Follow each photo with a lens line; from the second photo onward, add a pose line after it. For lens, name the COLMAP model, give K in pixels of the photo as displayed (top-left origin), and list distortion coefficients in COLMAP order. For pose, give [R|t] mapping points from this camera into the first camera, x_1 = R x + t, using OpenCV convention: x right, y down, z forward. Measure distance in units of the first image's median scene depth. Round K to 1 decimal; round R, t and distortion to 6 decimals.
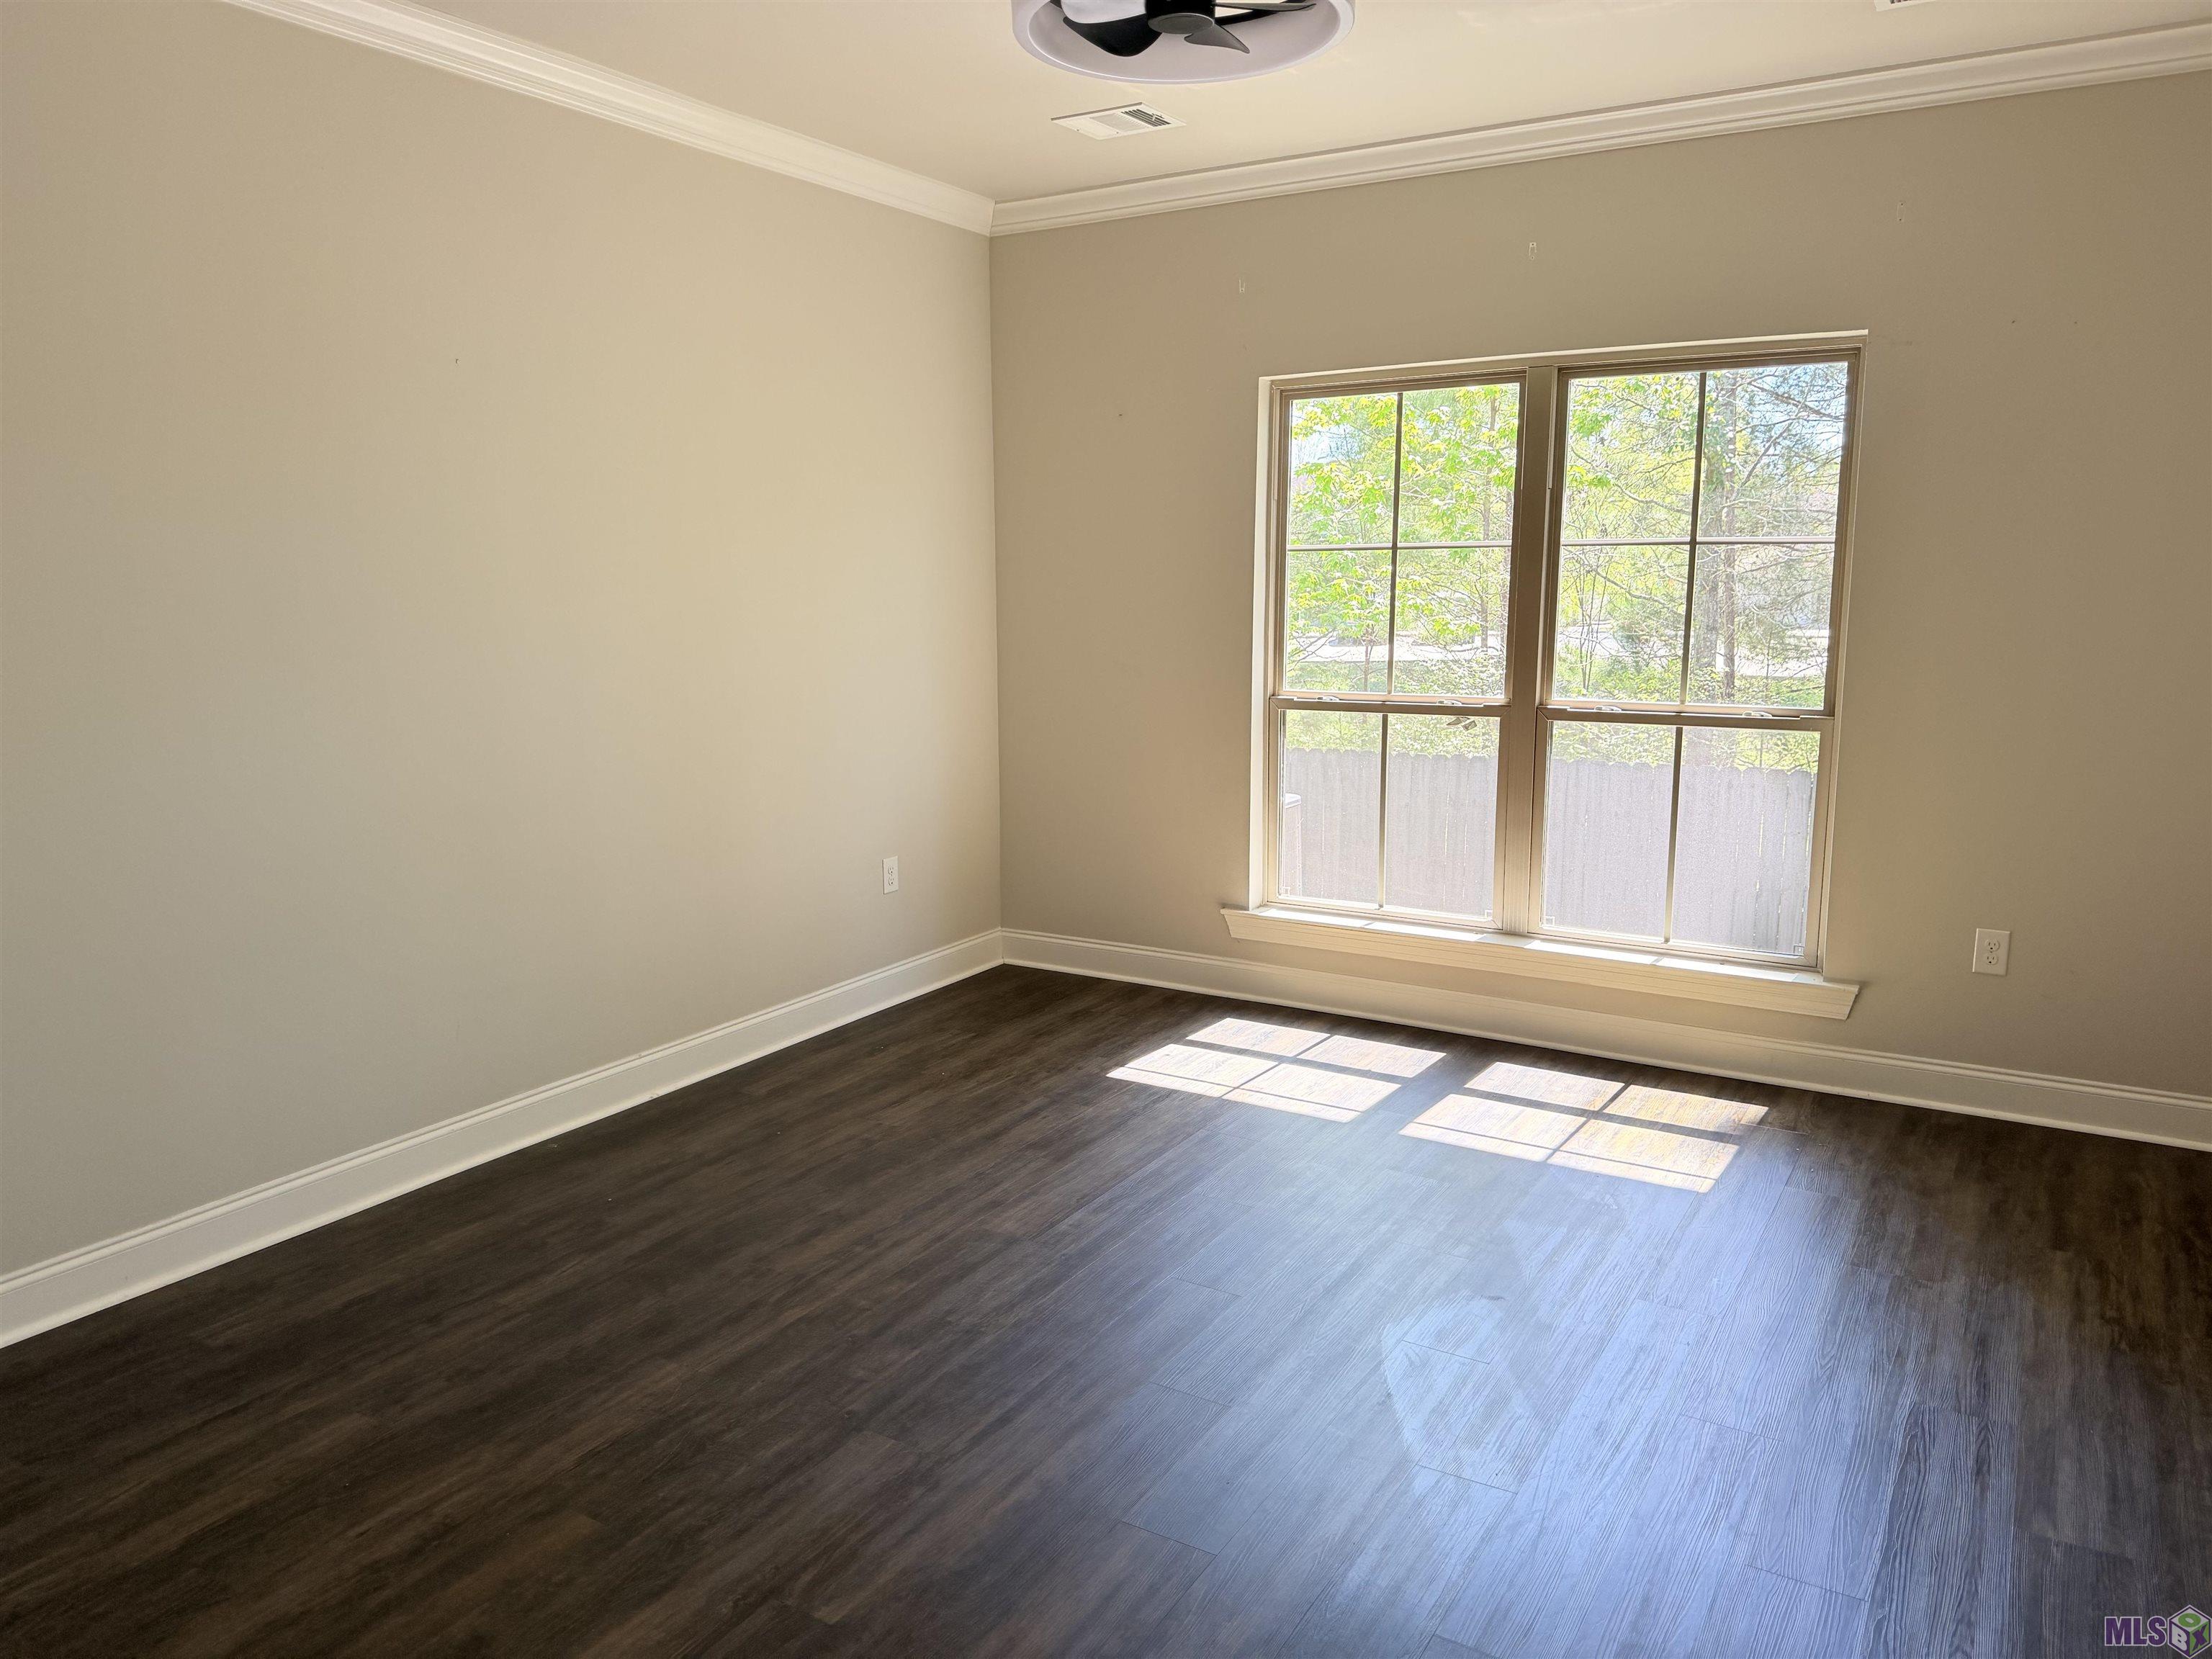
lens RADIAL K [[1522.7, 0, 1110.0], [0, 1522.7, 821.9], [0, 0, 1]] dist [0.189423, -0.388691]
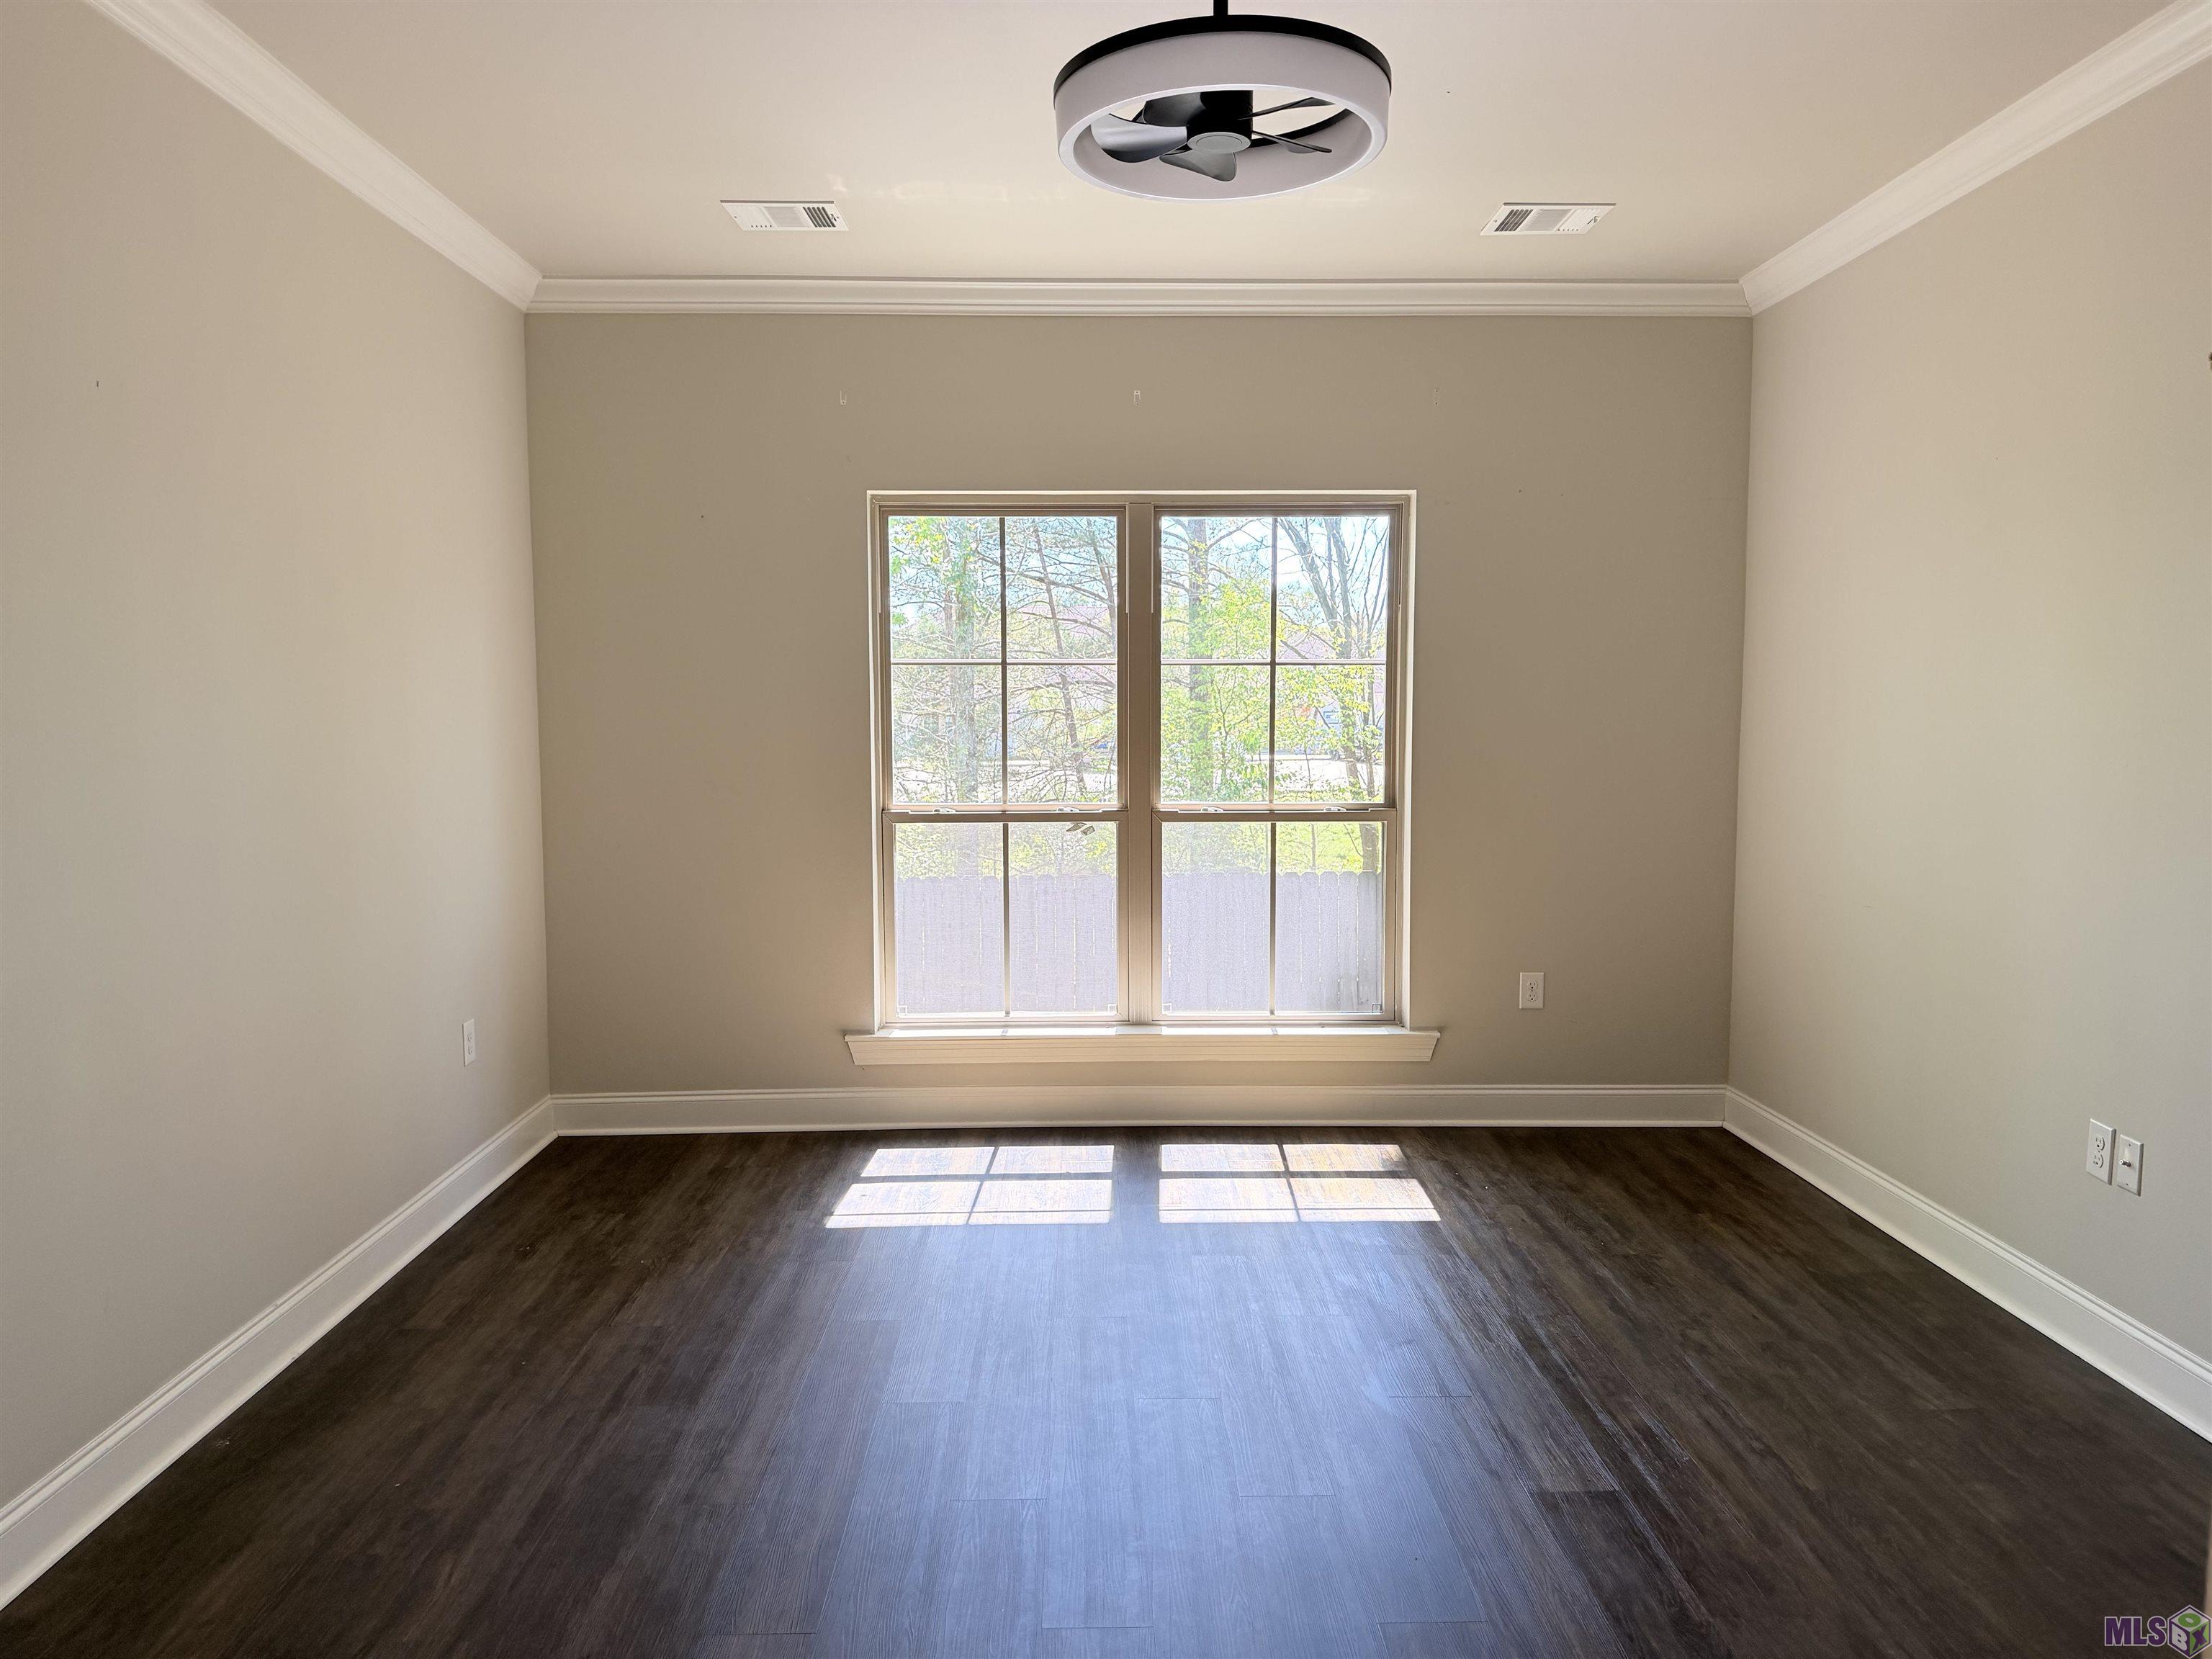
lens RADIAL K [[1548.4, 0, 1106.0], [0, 1548.4, 829.5], [0, 0, 1]] dist [0.137426, -0.173603]
pose [[0.848244, -0.043866, 0.527786, -0.330573], [0.084829, 0.994950, -0.053643, -0.005431], [-0.522768, 0.090274, 0.847682, 0.095714]]
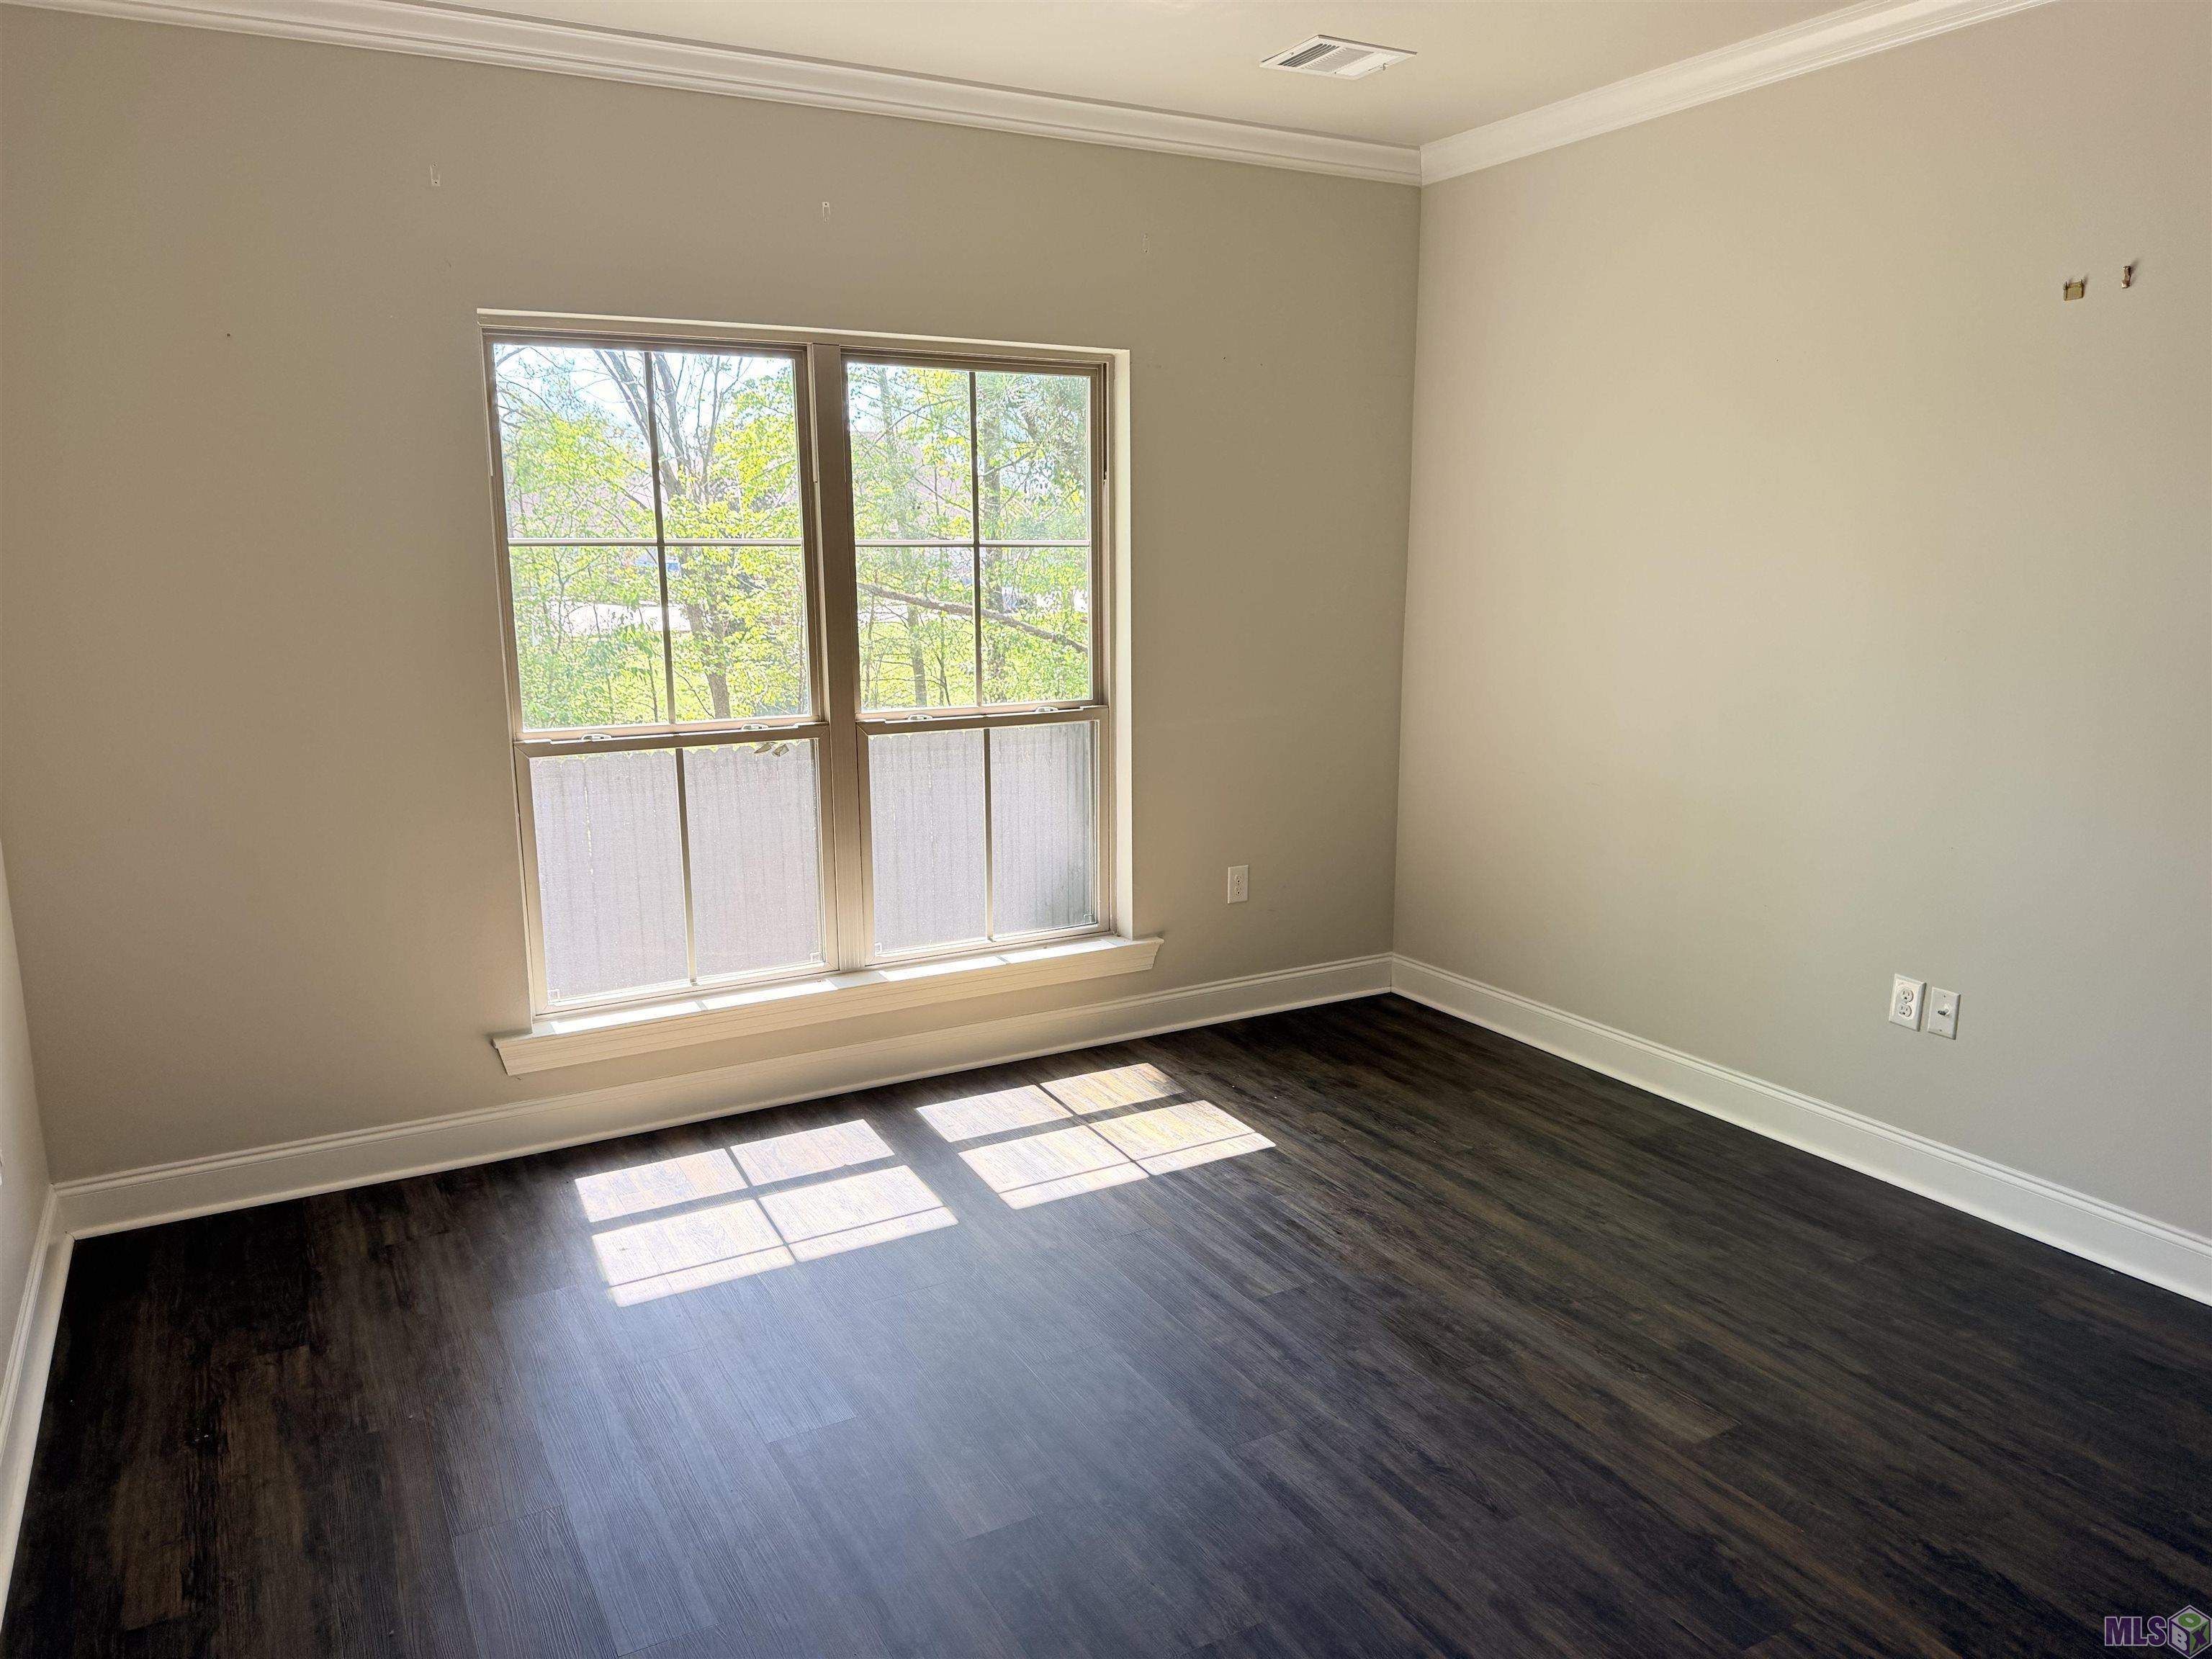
lens RADIAL K [[1537.7, 0, 1109.3], [0, 1537.7, 837.5], [0, 0, 1]] dist [0.173553, -0.260365]
pose [[0.496056, -0.167304, 0.852020, -0.448764], [0.140128, 0.983824, 0.111601, -0.089885], [-0.856908, 0.064031, 0.511476, 0.410710]]
